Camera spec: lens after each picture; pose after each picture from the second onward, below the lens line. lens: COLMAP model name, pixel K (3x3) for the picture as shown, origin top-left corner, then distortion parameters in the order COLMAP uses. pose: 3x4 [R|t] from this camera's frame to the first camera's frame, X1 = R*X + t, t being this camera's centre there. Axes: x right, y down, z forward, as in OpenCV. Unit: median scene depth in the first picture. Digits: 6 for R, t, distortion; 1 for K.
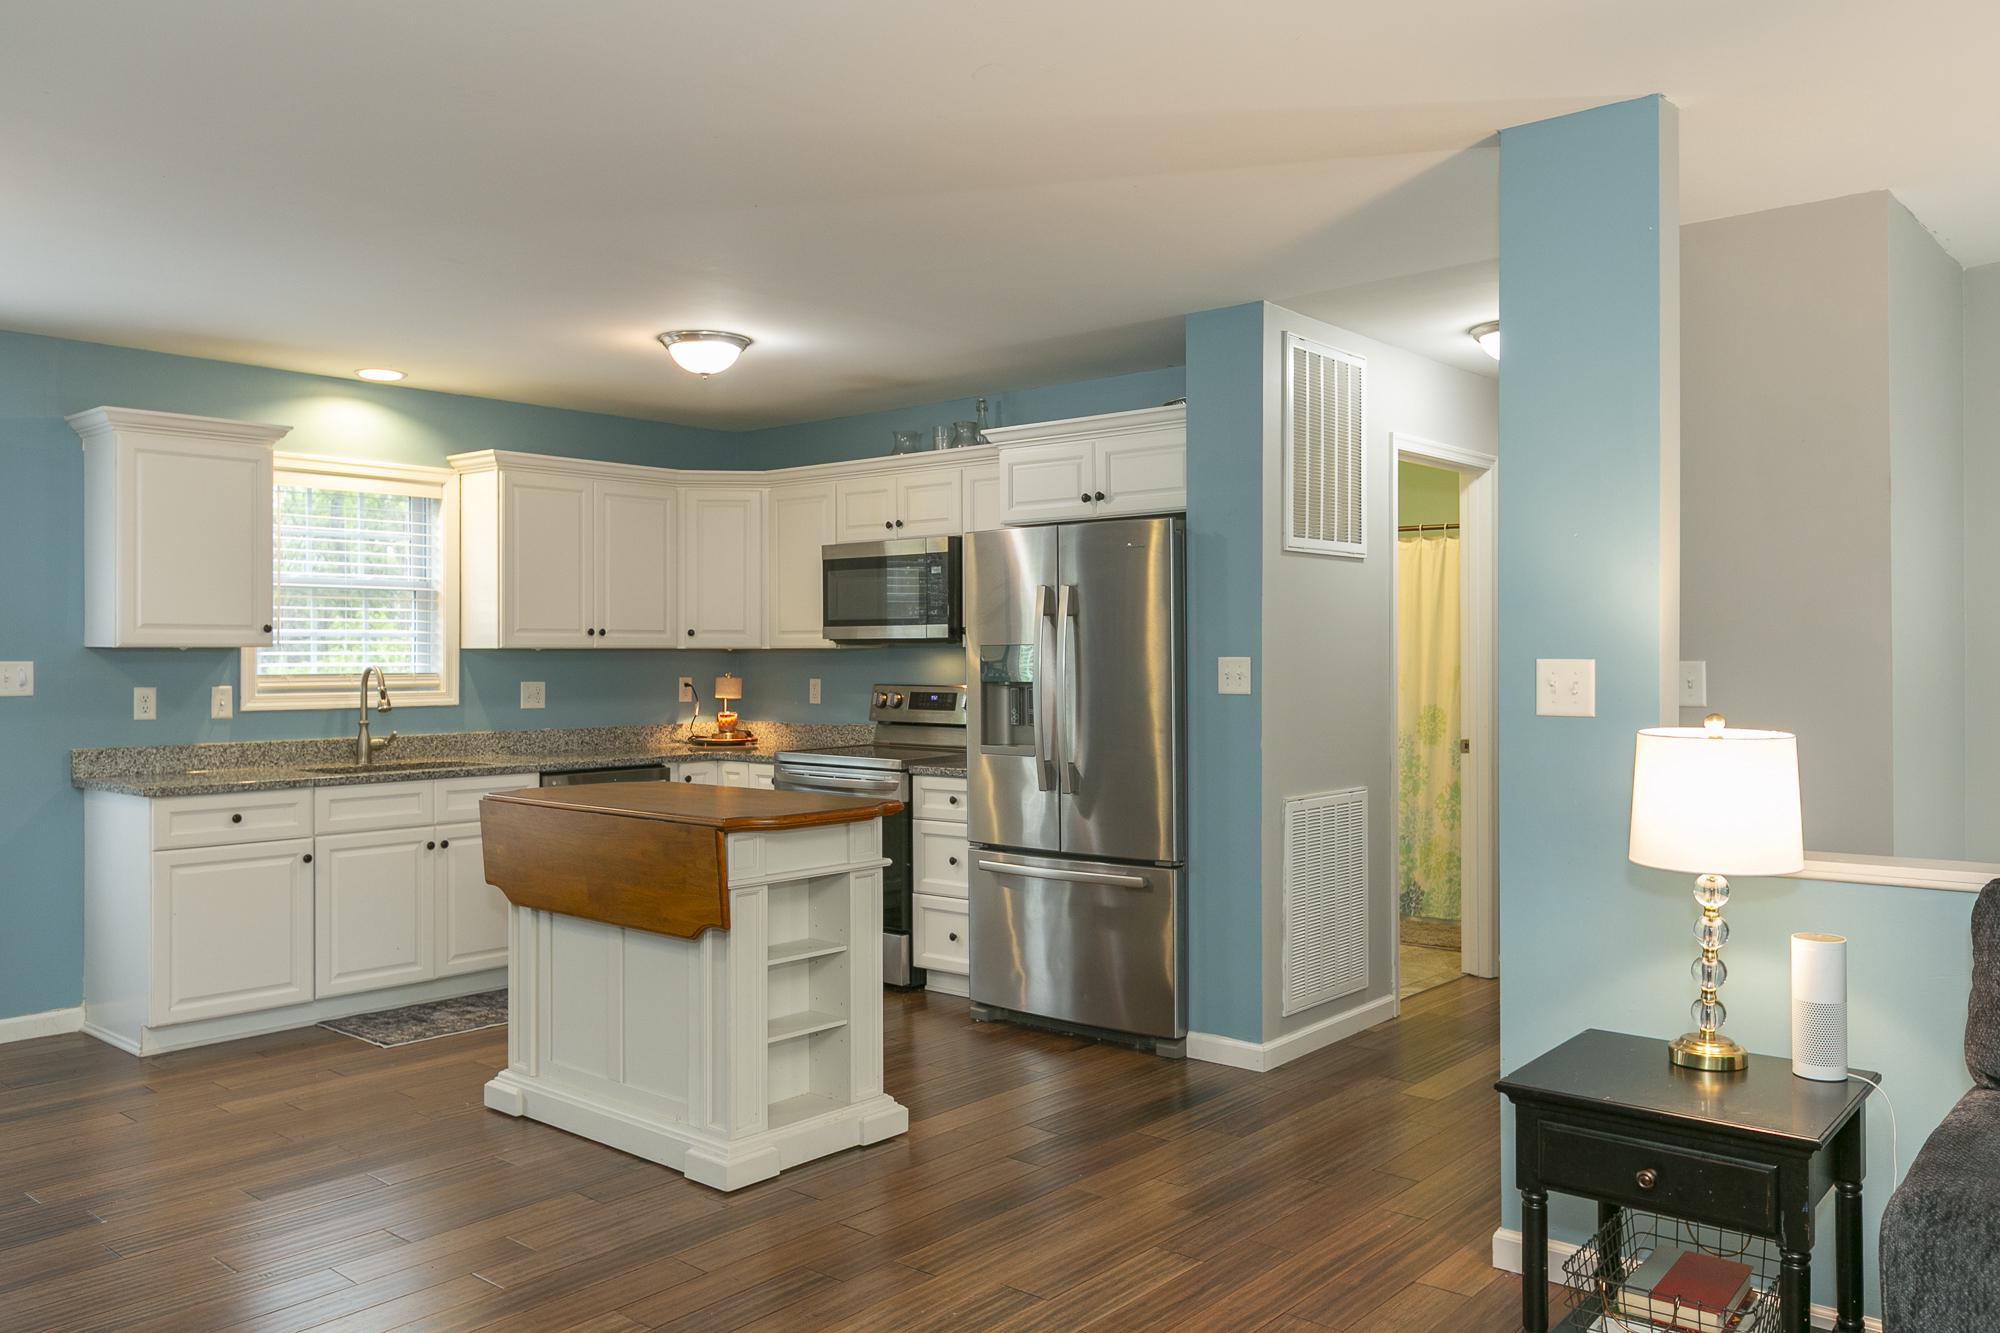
lens RADIAL K [[1525.5, 0, 1017.7], [0, 1525.5, 643.1], [0, 0, 1]] dist [0.000835, 0.000689]
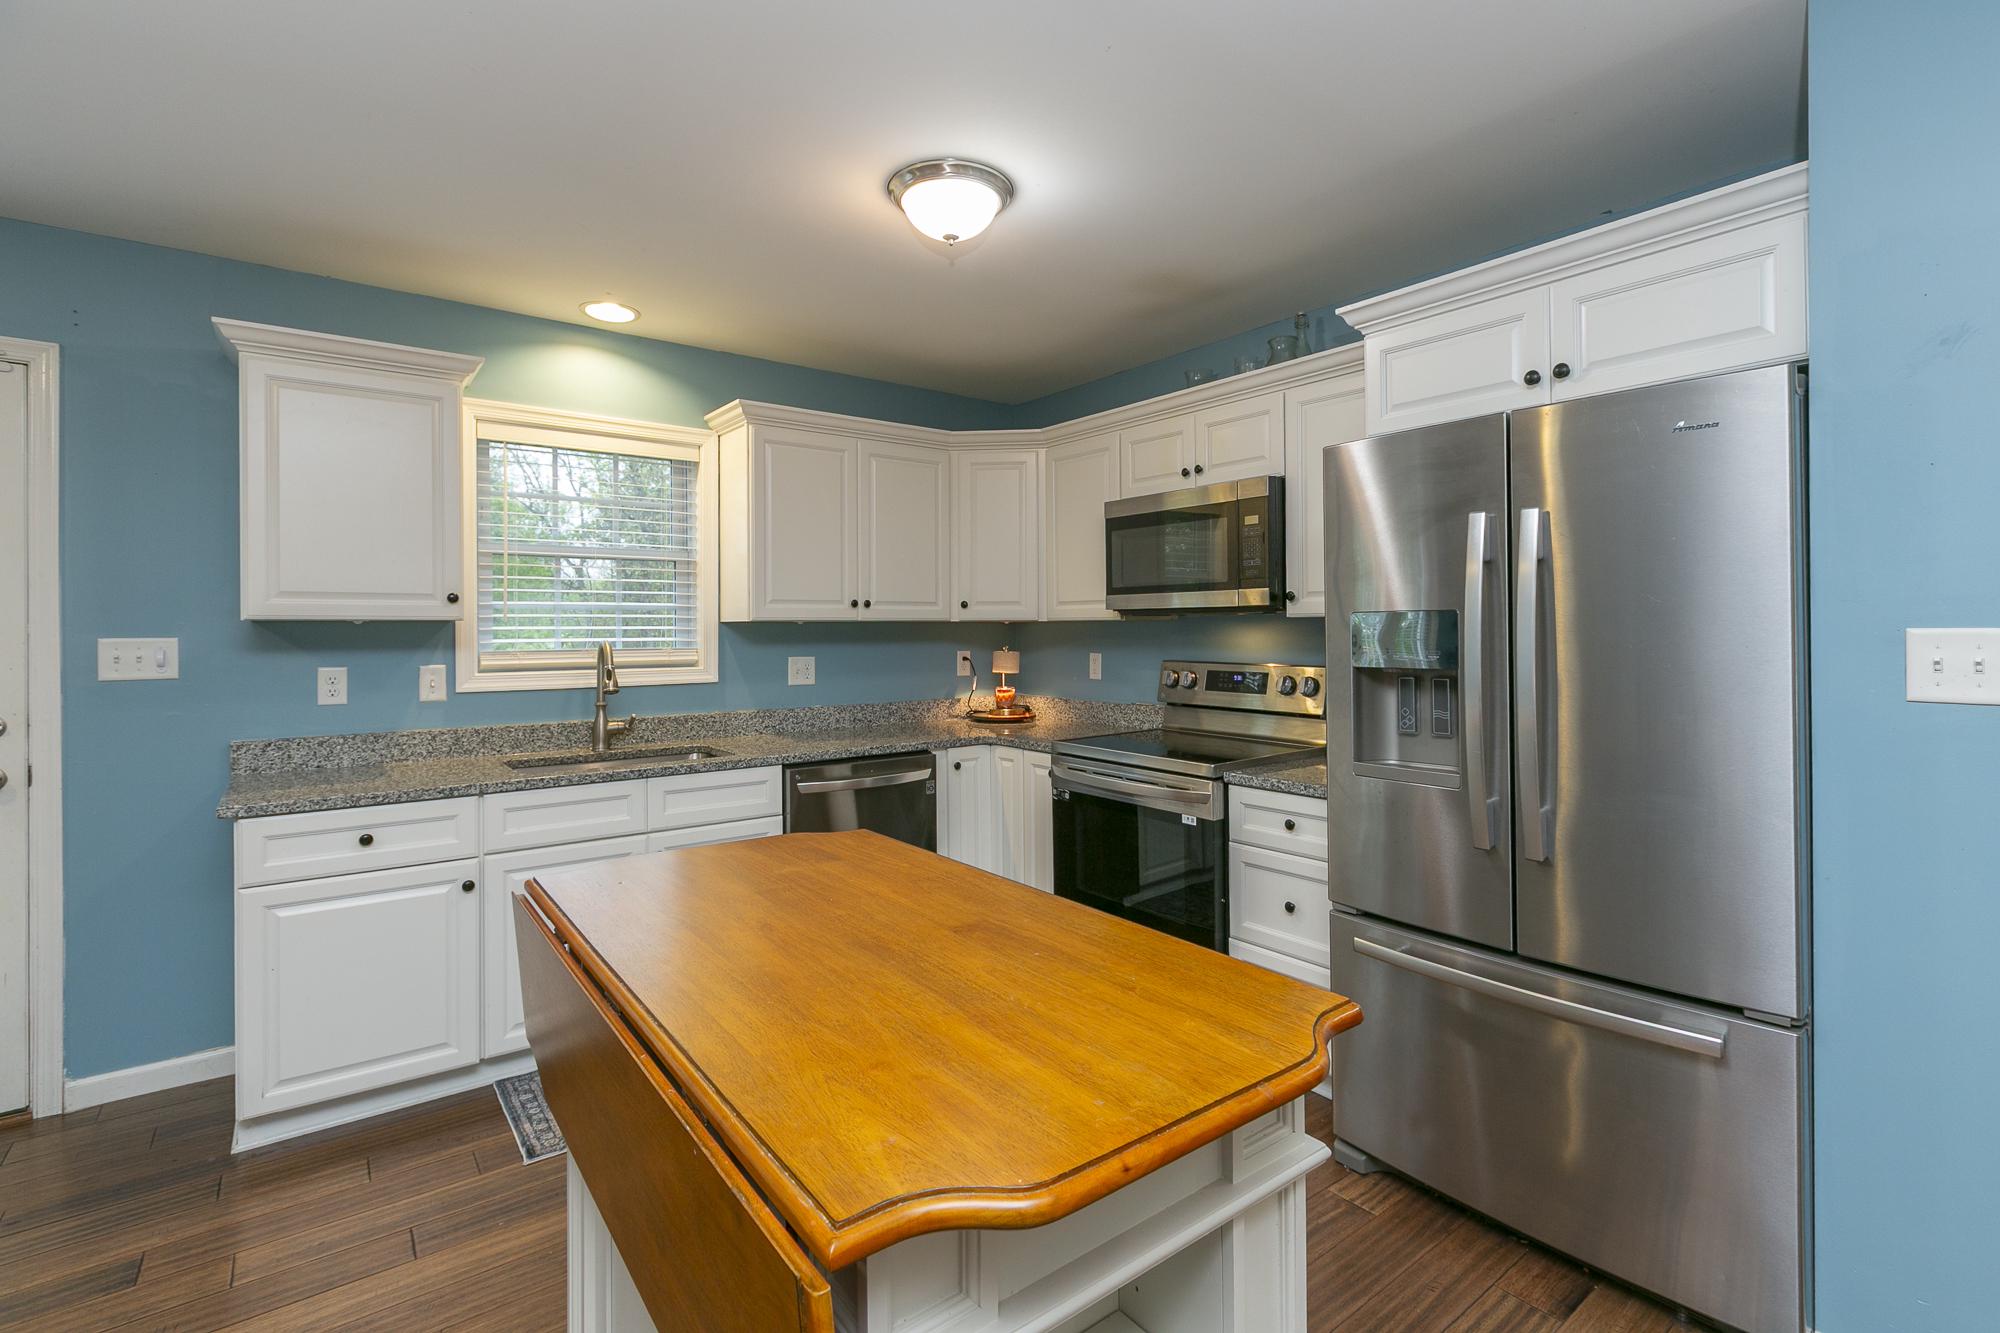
lens RADIAL K [[937.5, 0, 1008.6], [0, 937.5, 625.7], [0, 0, 1]] dist [-0.016615, -0.000044]
pose [[0.977830, -0.003566, -0.209368, -0.075912], [0.004551, 0.999981, 0.004224, 0.004462], [0.209349, -0.005083, 0.977828, 0.502657]]
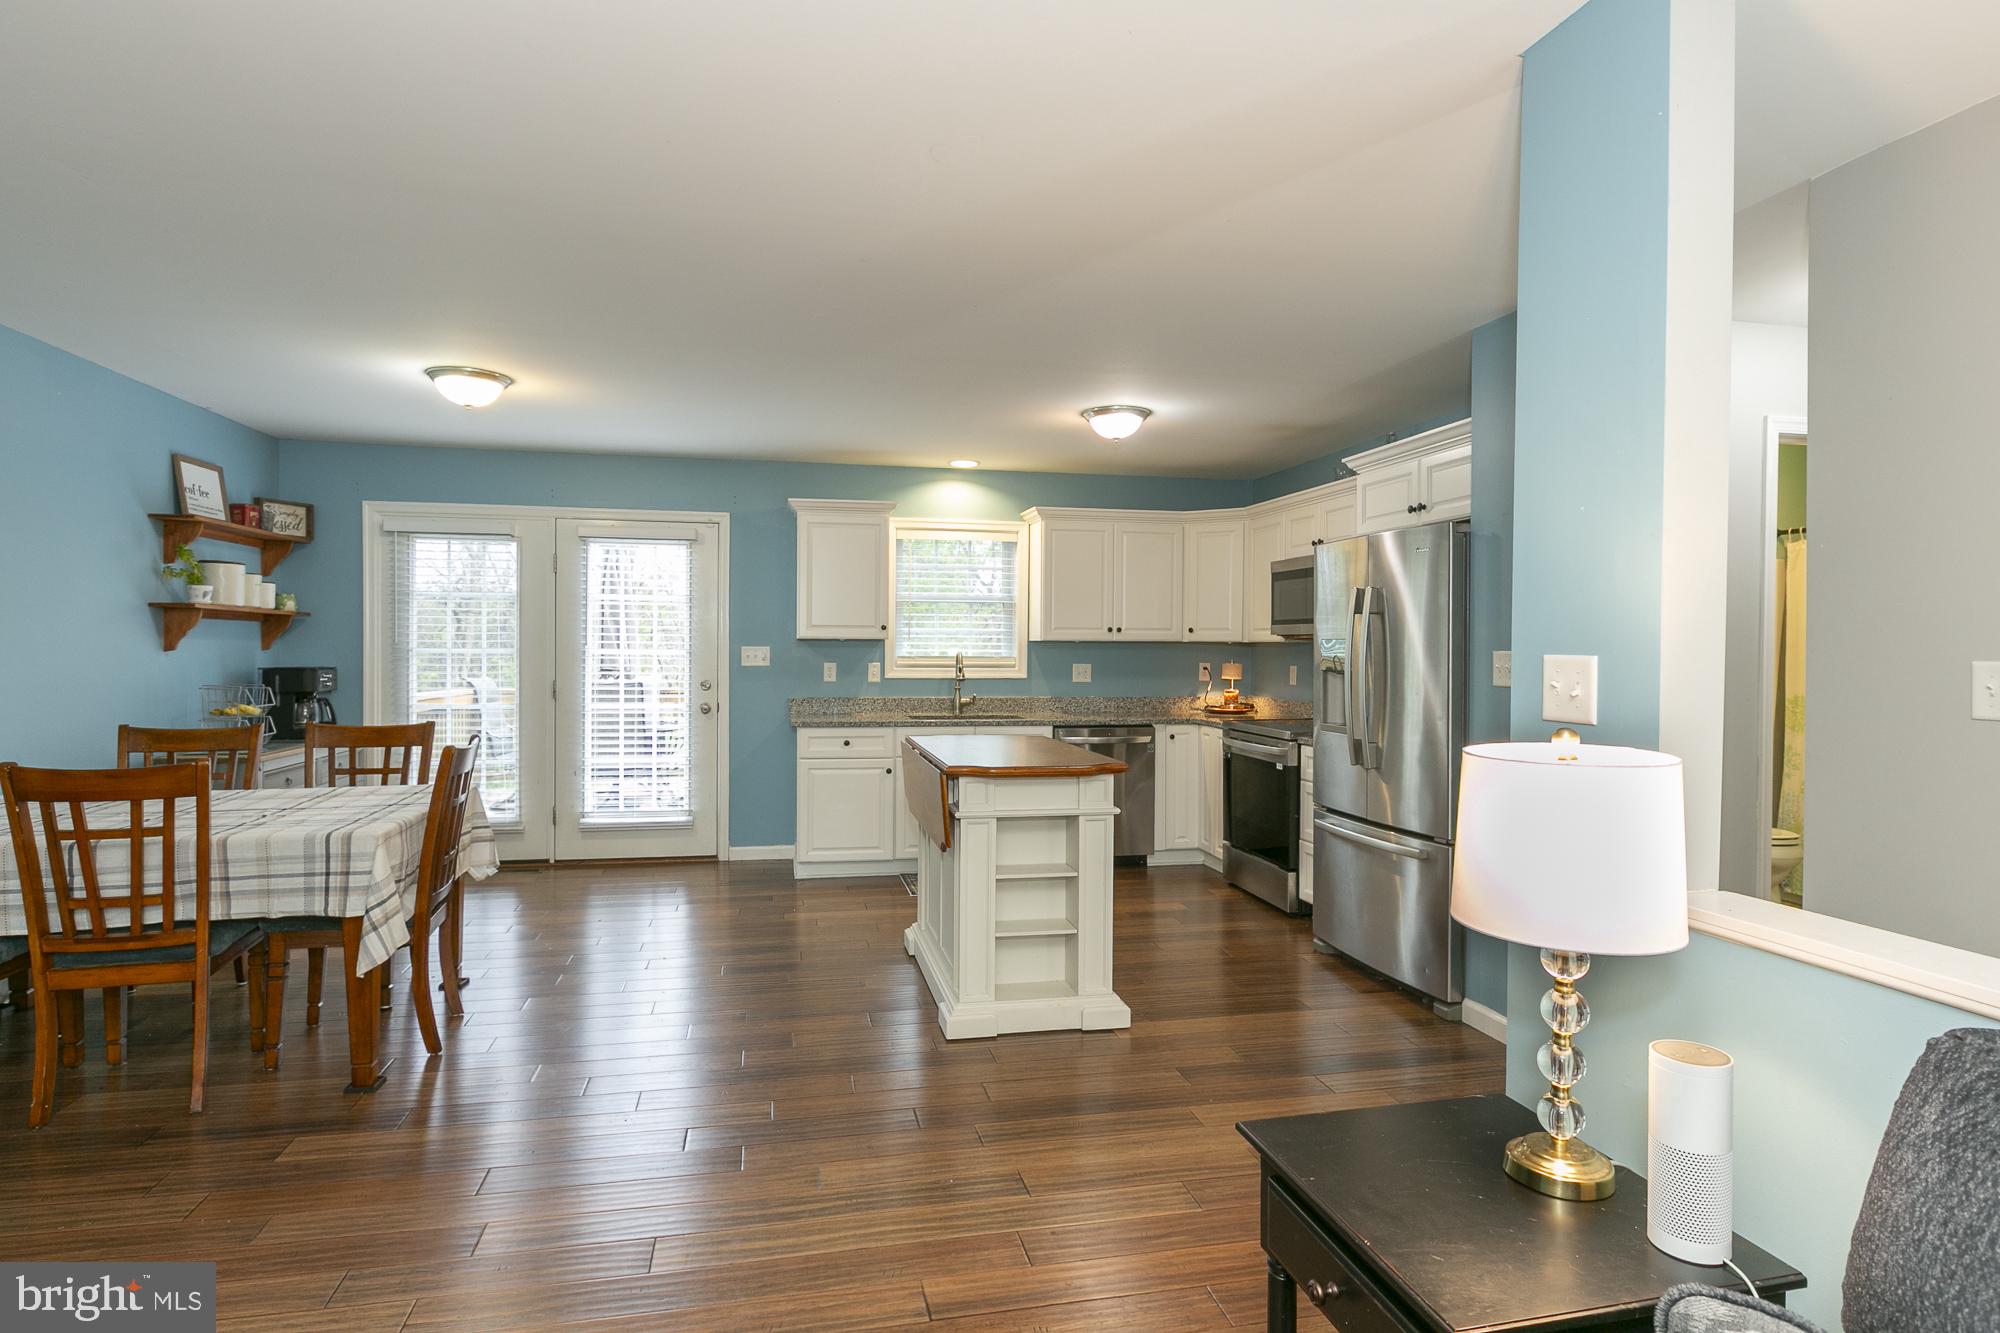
lens RADIAL K [[1030.7, 0, 977.9], [0, 1030.7, 652.8], [0, 0, 1]] dist [0.000323, 0.000621]
pose [[0.794444, 0.012200, -0.607214, 0.223108], [-0.004466, 0.999889, 0.014247, 0.001465], [0.607321, -0.008607, 0.794410, 0.172415]]
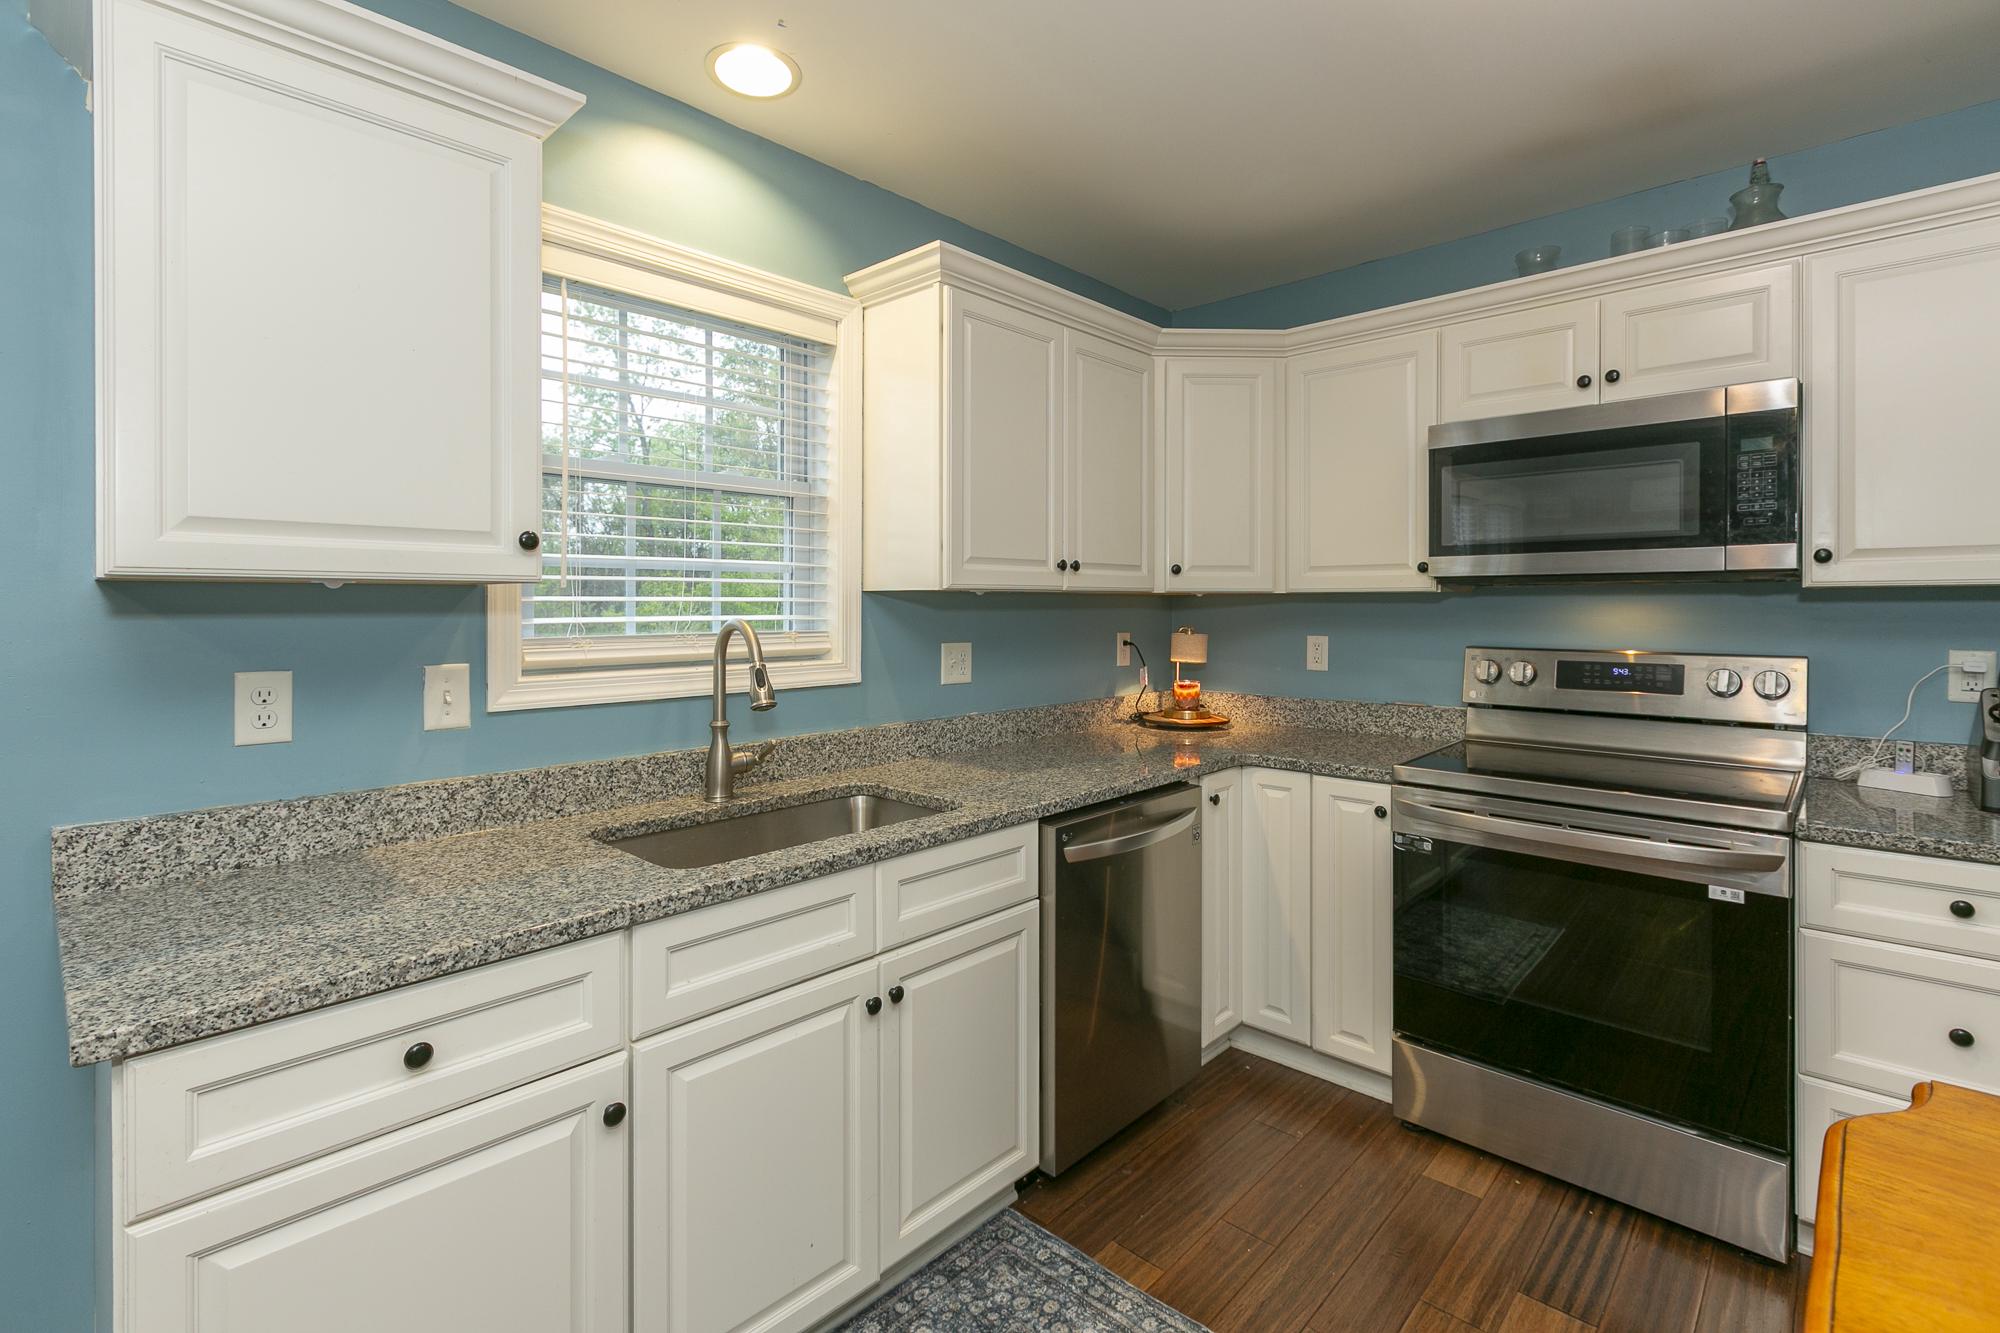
lens RADIAL K [[940.8, 0, 1001.6], [0, 940.8, 604.1], [0, 0, 1]] dist [-0.001298, 0.000077]
pose [[0.998694, 0.000201, -0.051095, -0.306864], [0.000152, 0.999976, 0.006902, 0.006557], [0.051095, -0.006901, 0.998670, 0.658747]]
